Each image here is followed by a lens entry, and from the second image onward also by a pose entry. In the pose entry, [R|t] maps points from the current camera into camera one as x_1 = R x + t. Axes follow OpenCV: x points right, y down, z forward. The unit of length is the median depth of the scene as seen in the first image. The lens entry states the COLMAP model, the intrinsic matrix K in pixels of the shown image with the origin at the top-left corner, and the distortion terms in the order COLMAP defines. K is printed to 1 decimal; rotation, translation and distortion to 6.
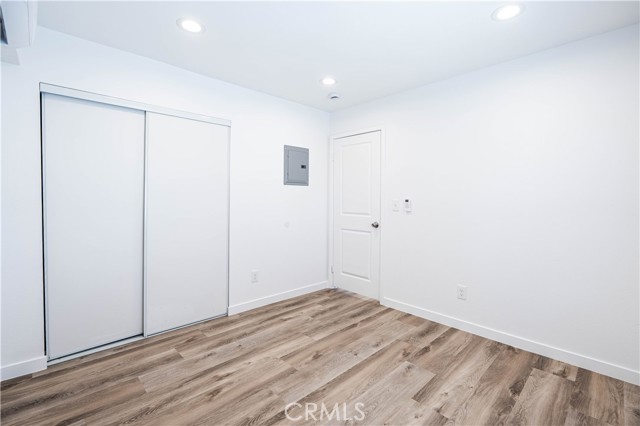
lens RADIAL K [[290.0, 0, 318.3], [0, 290.0, 209.4], [0, 0, 1]] dist [-0.002434, -0.000277]
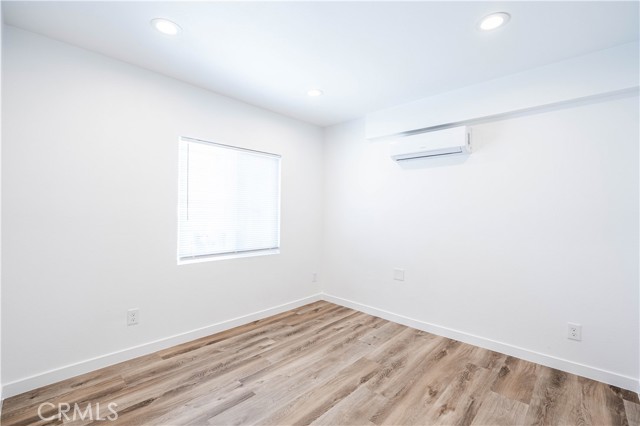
lens RADIAL K [[290.0, 0, 322.1], [0, 290.0, 211.6], [0, 0, 1]] dist [-0.002434, -0.000277]
pose [[-0.997809, -0.023253, -0.061944, 0.145858], [-0.024669, 0.999449, 0.022193, -0.073085], [0.061393, 0.023673, -0.997833, 1.984856]]
